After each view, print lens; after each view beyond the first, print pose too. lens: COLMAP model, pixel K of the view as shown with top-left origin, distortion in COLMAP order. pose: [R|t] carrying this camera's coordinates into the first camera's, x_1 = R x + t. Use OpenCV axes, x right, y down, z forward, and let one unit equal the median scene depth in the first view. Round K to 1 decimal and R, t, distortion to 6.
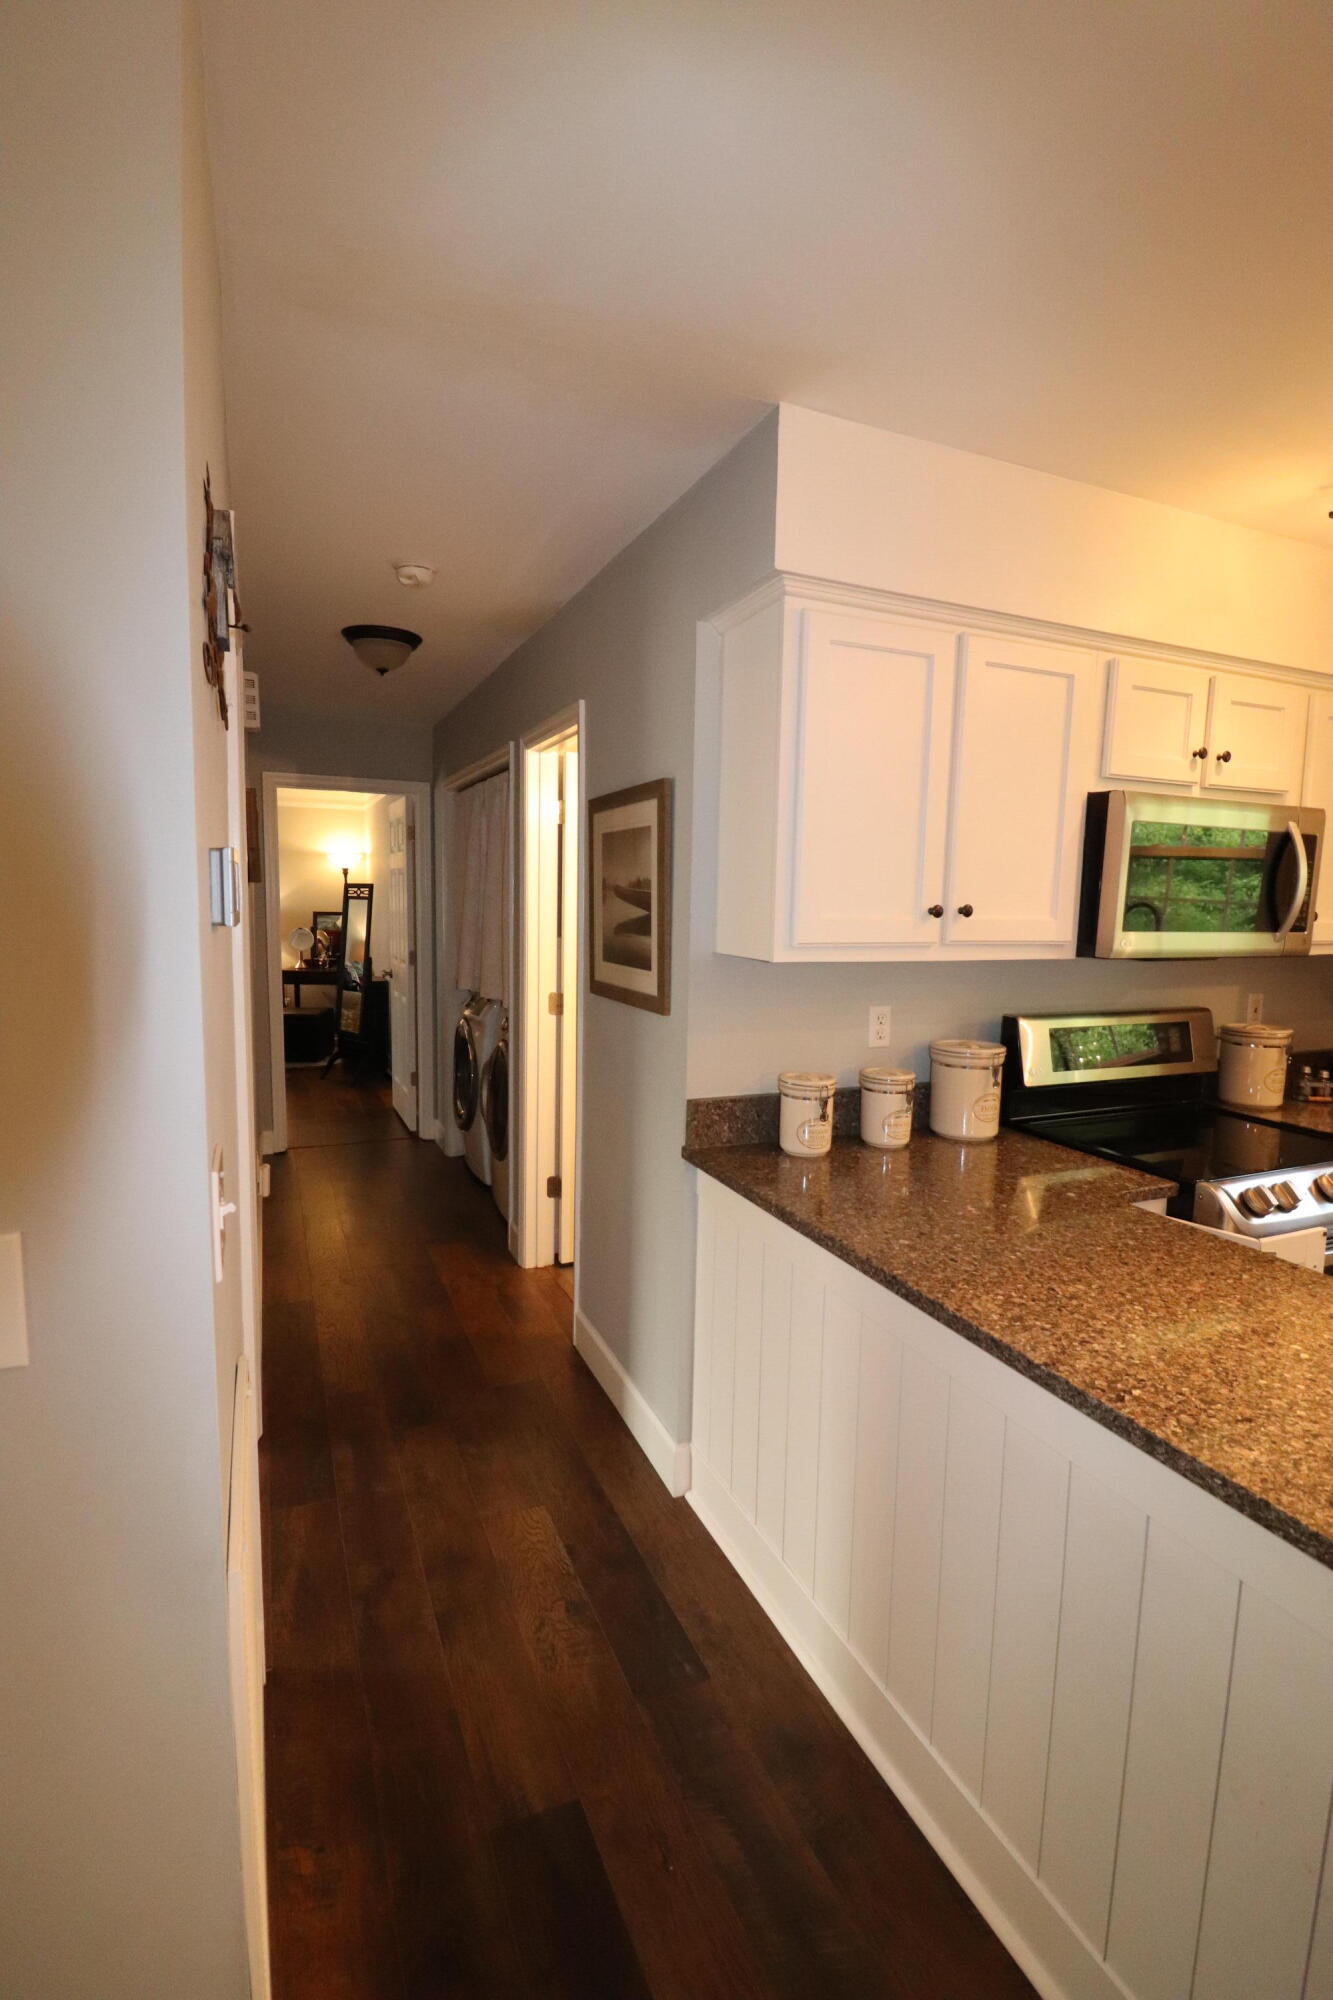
lens RADIAL K [[930.7, 0, 664.2], [0, 930.7, 990.0], [0, 0, 1]] dist [-0.001349, -0.012335]
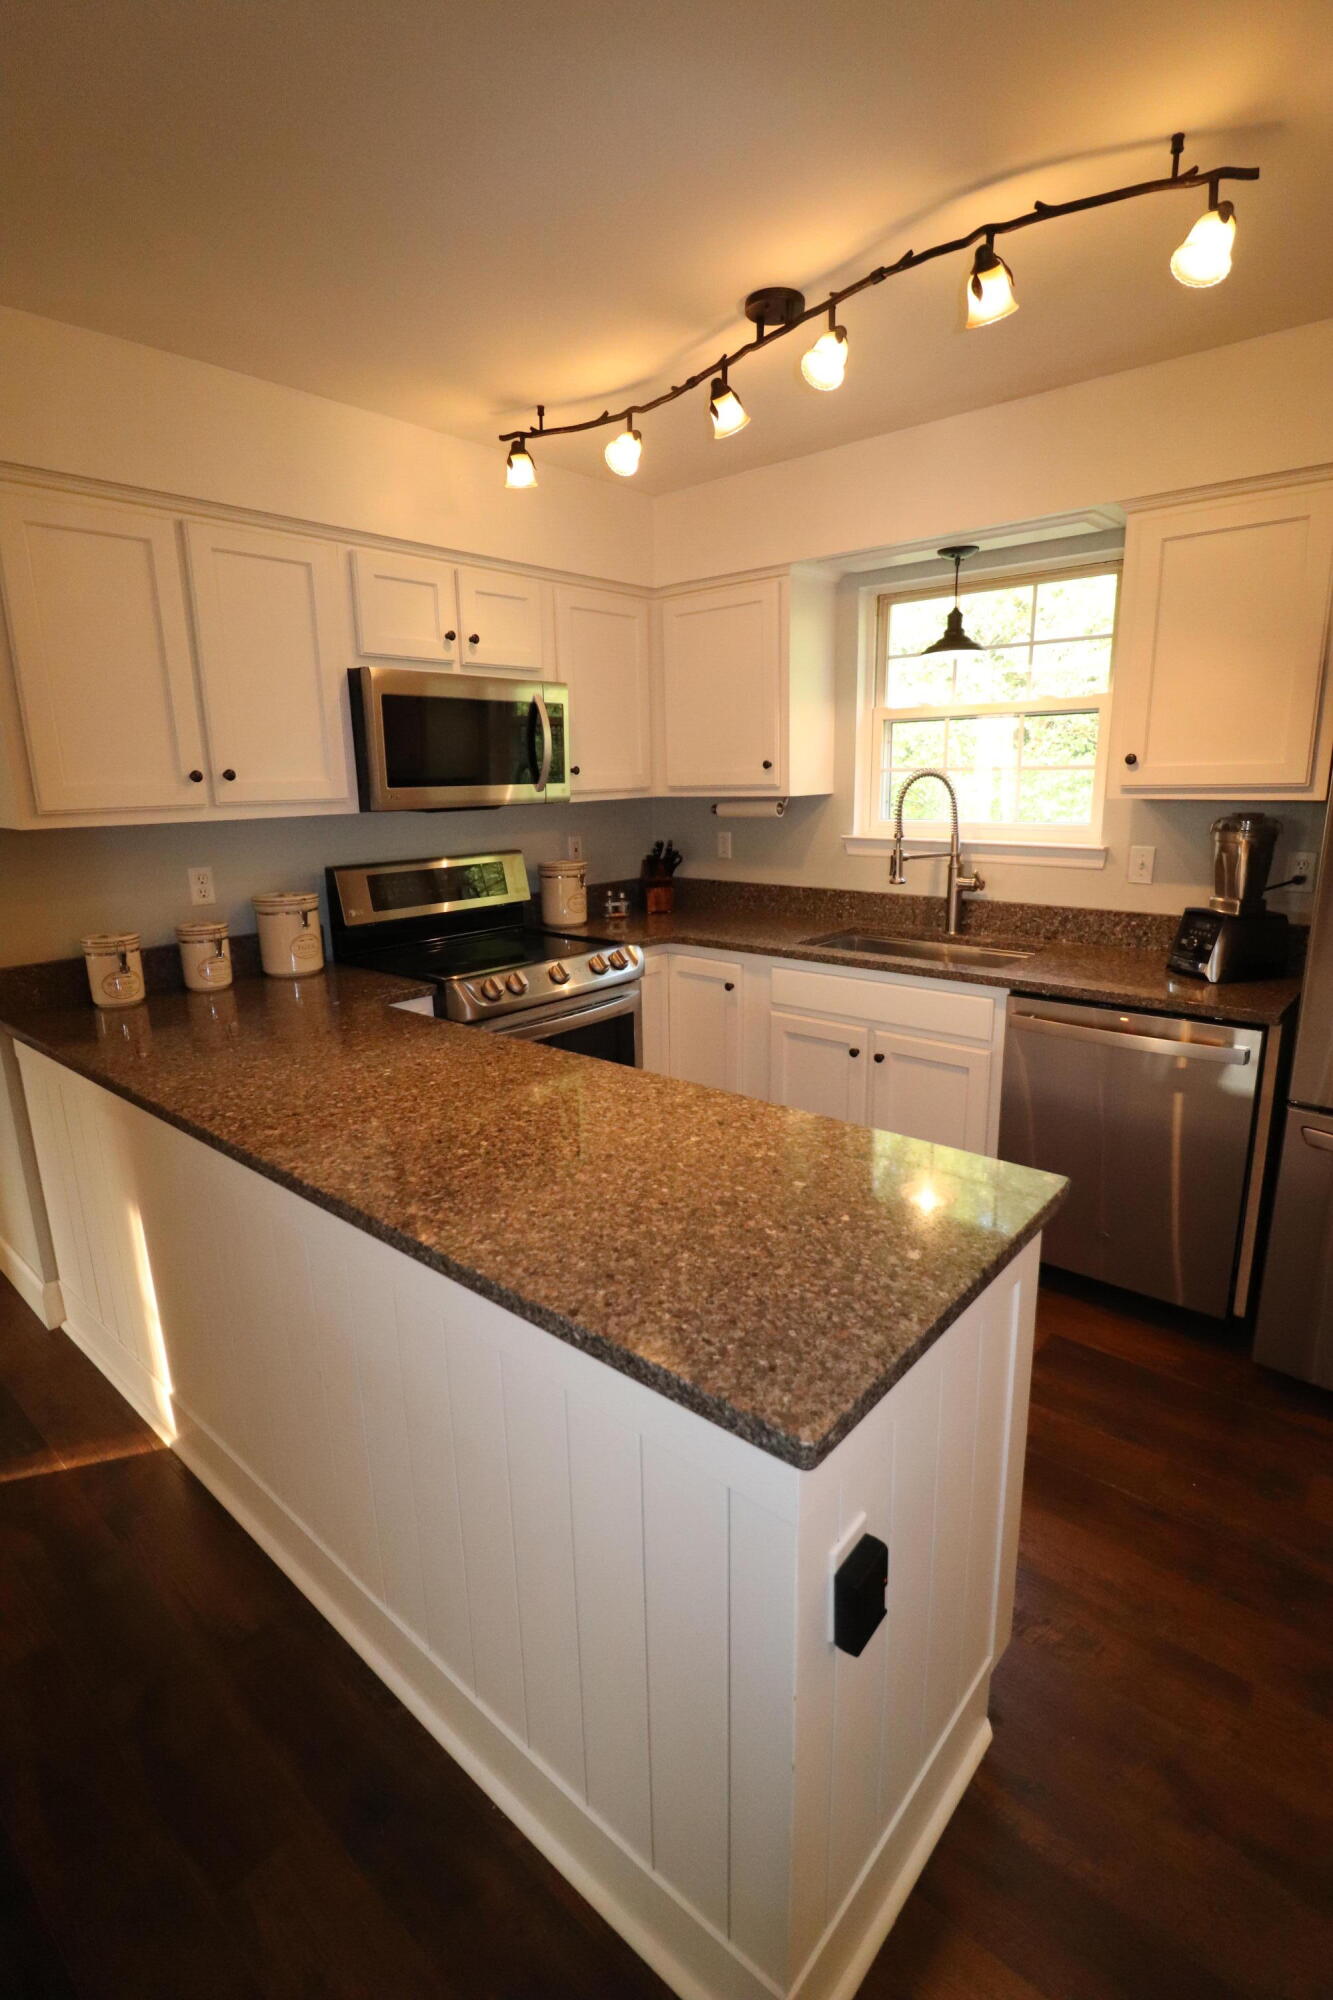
lens RADIAL K [[930.4, 0, 671.0], [0, 930.4, 992.7], [0, 0, 1]] dist [-0.008617, -0.000022]
pose [[0.901592, -0.134195, 0.411246, 0.280936], [0.080304, 0.986063, 0.145711, 0.051776], [-0.425068, -0.098347, 0.899803, -0.263567]]
